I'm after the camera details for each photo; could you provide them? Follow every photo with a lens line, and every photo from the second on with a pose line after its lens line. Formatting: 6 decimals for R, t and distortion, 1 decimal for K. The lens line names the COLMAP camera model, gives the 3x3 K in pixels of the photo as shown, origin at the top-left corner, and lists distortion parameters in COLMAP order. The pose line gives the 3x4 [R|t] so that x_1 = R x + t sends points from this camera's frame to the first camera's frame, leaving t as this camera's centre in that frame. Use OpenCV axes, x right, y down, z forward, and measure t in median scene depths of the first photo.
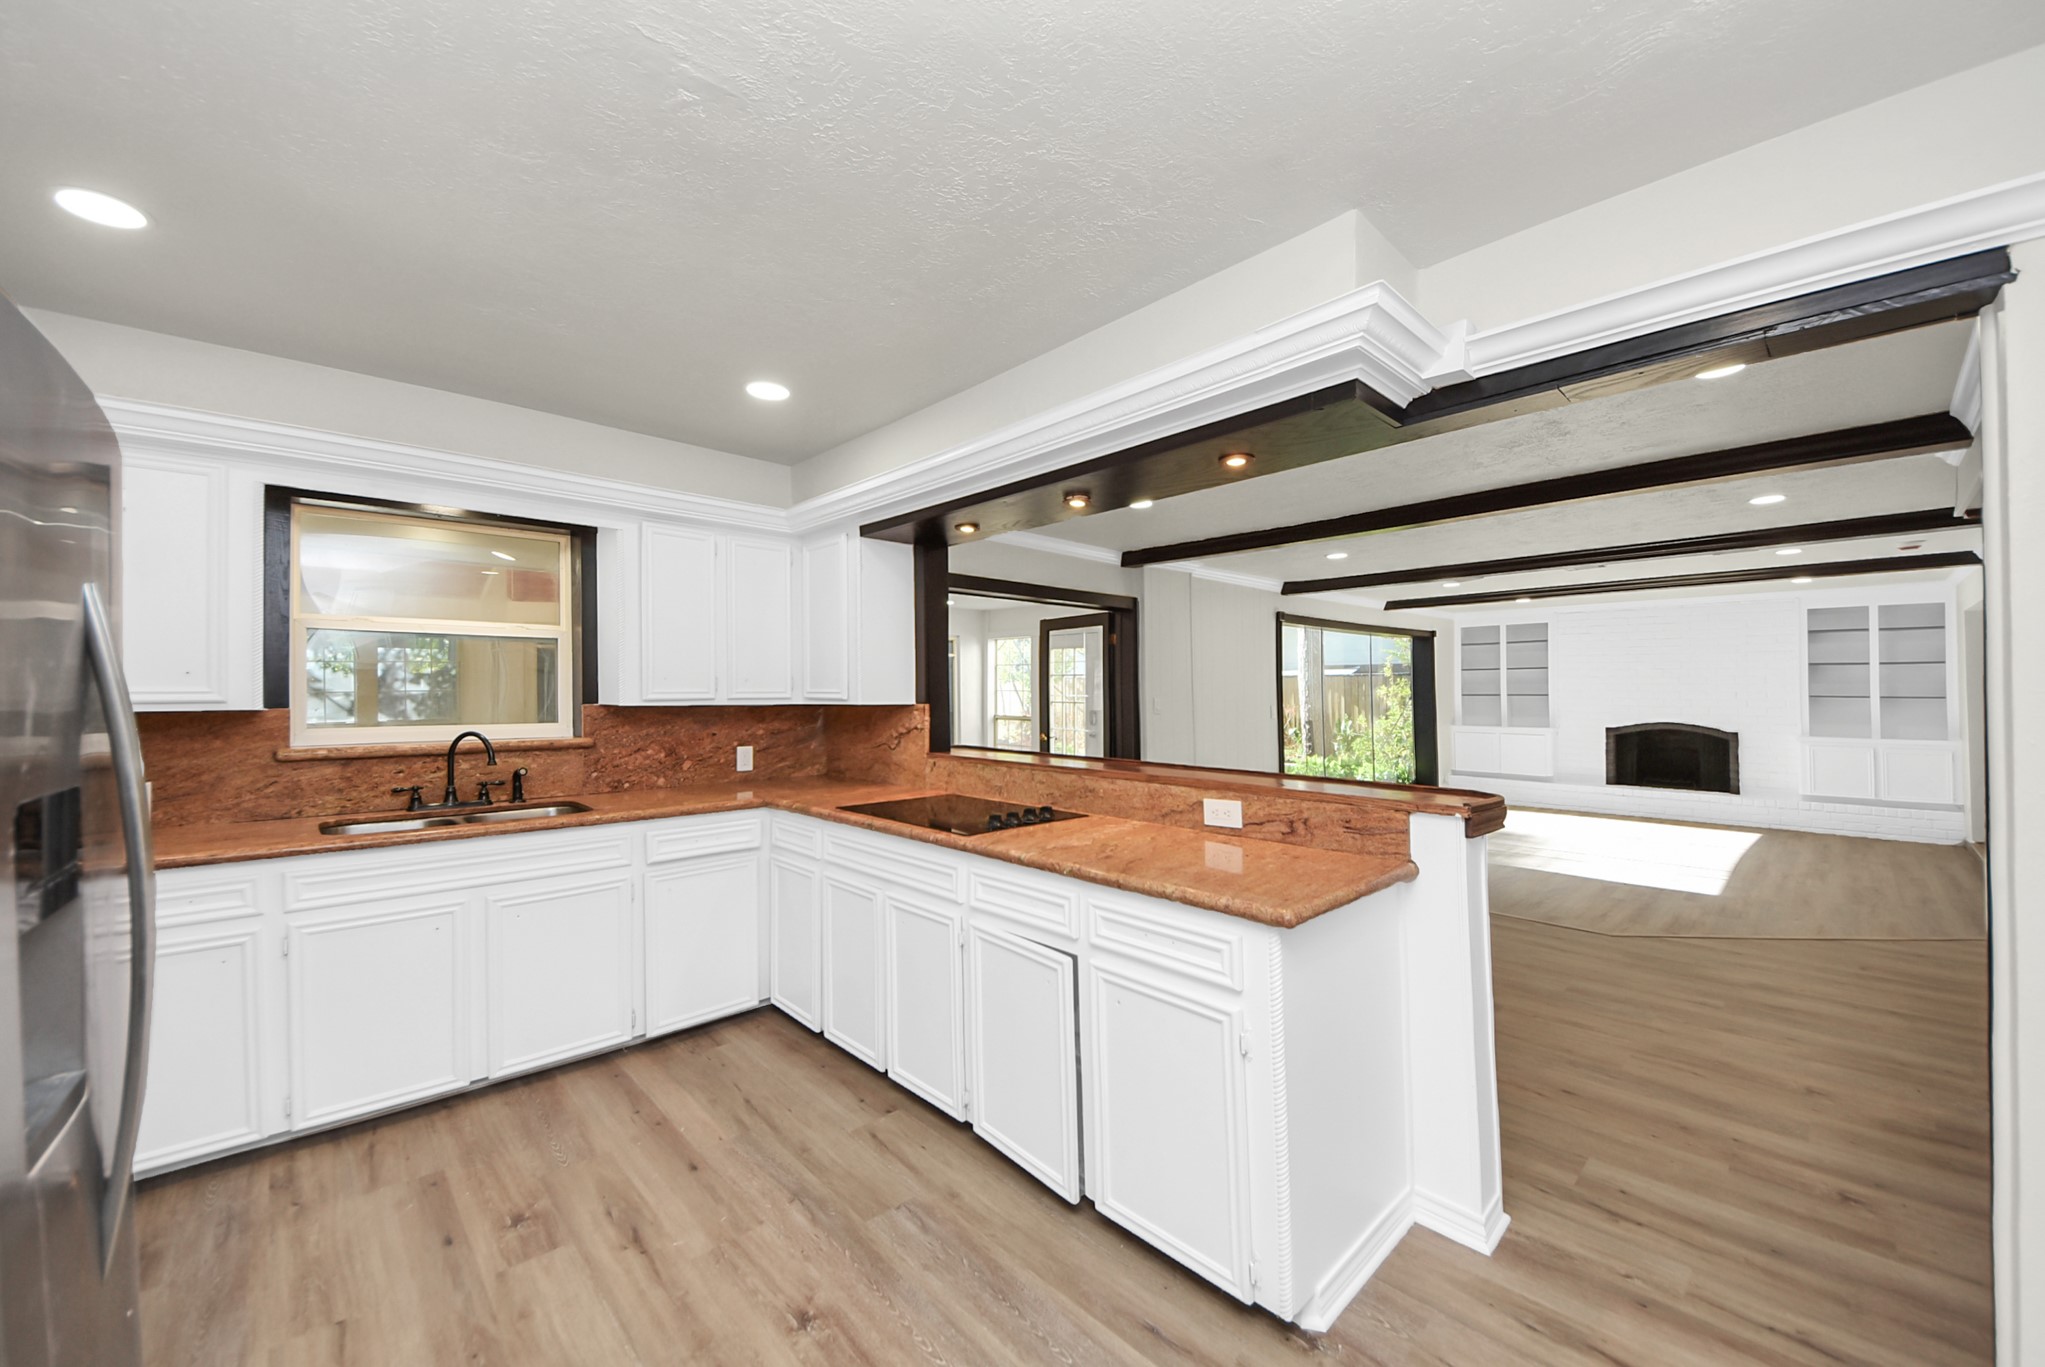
lens RADIAL K [[724.5, 0, 1037.1], [0, 724.5, 697.8], [0, 0, 1]] dist [0.006086, -0.006526]
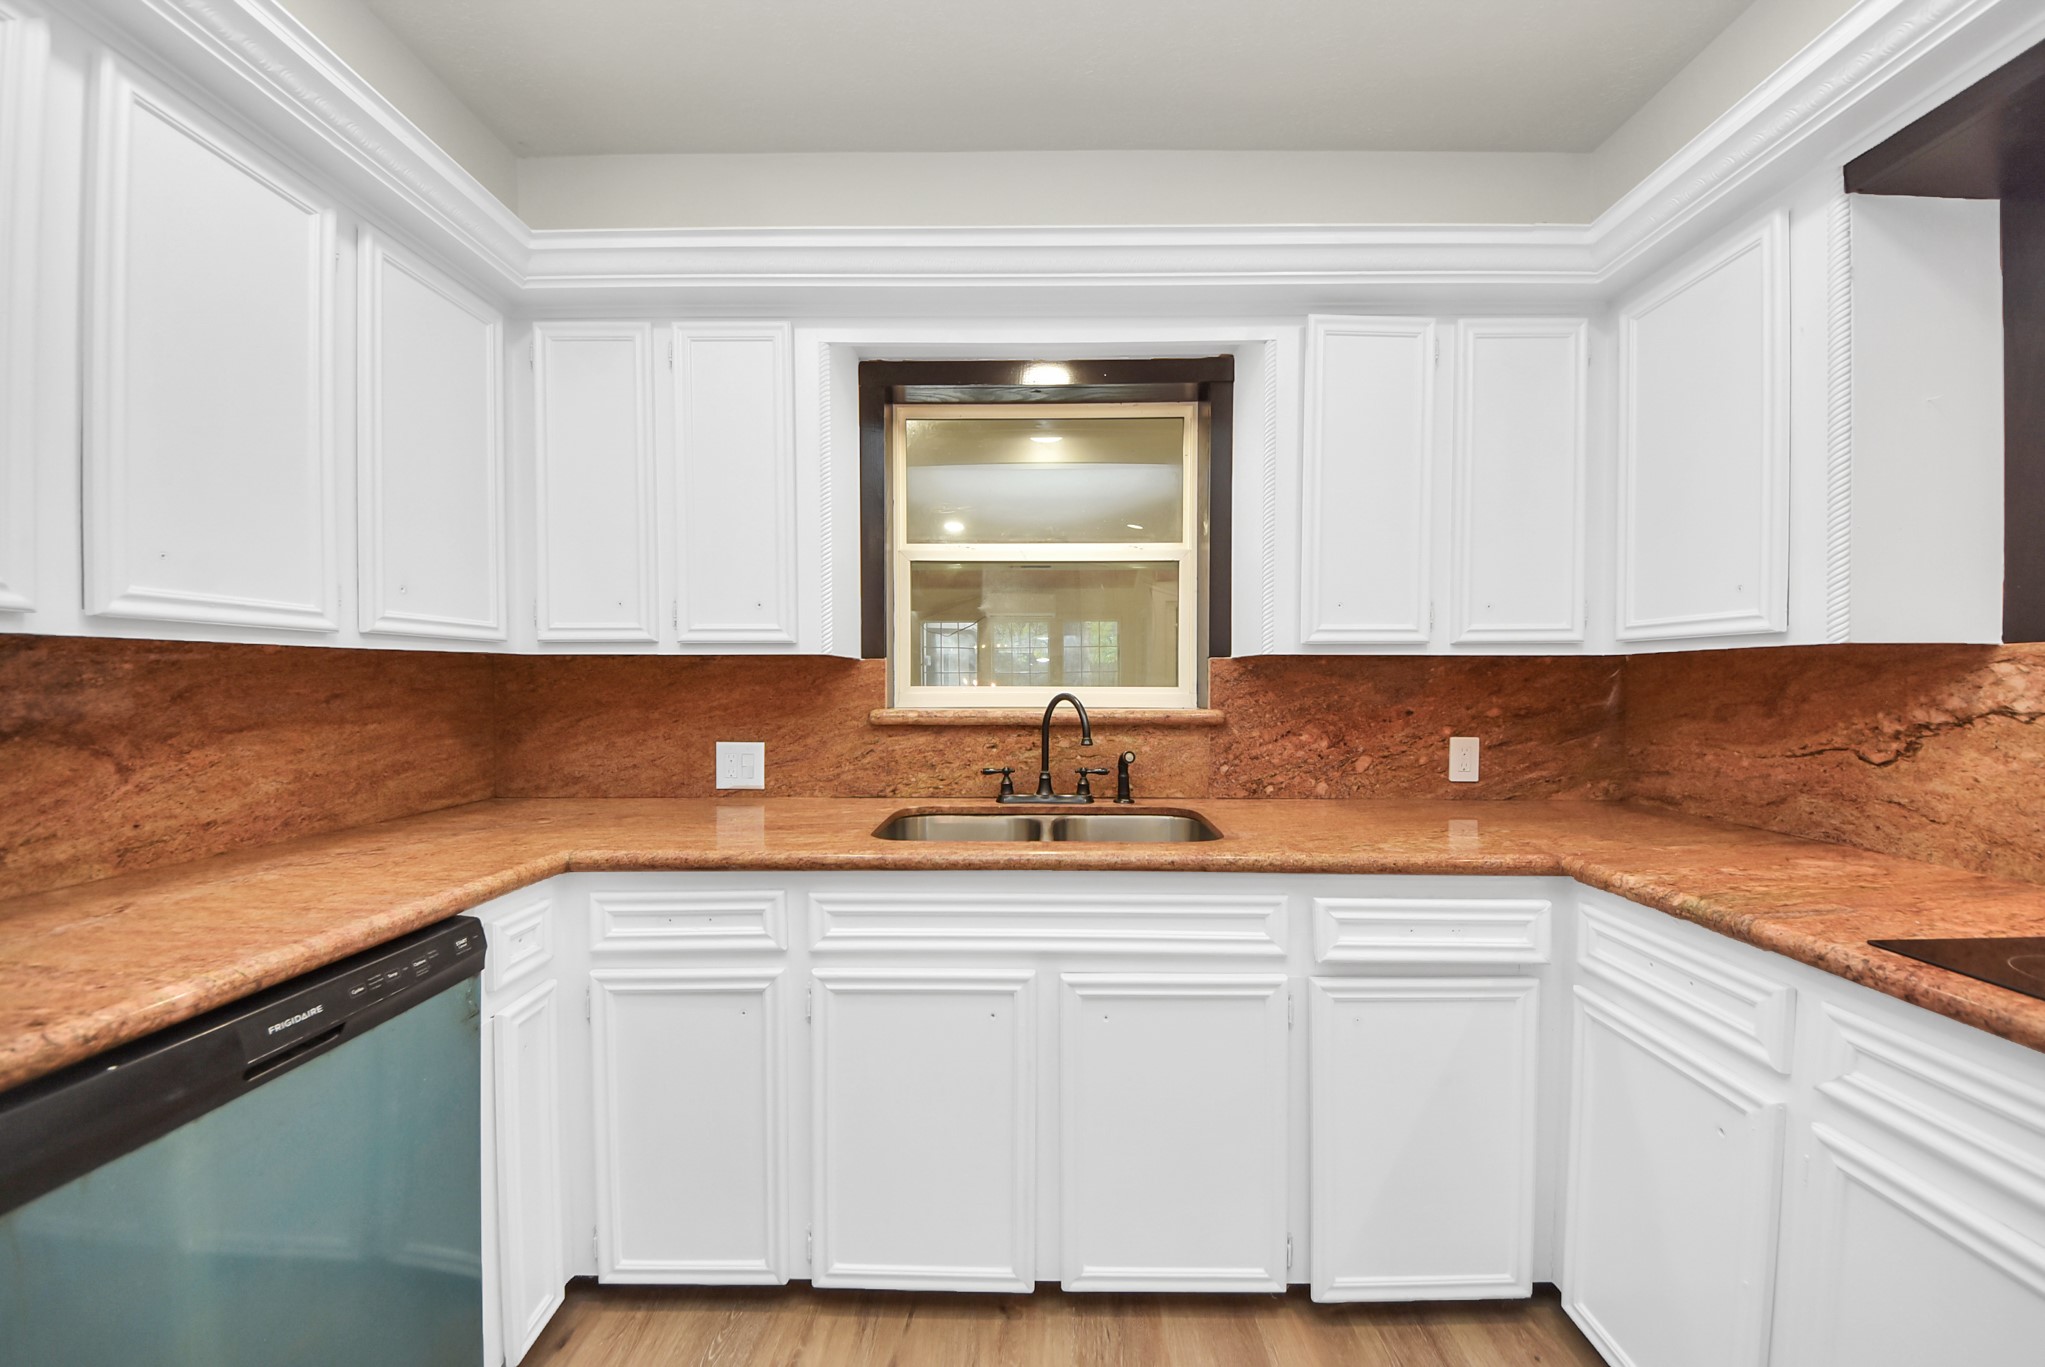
lens RADIAL K [[724.5, 0, 1037.1], [0, 724.5, 697.8], [0, 0, 1]] dist [0.006086, -0.006526]
pose [[0.698445, 0.016674, -0.715469, -0.295786], [-0.004181, 0.999807, 0.019219, 0.034966], [0.715651, -0.010432, 0.698380, 0.478354]]
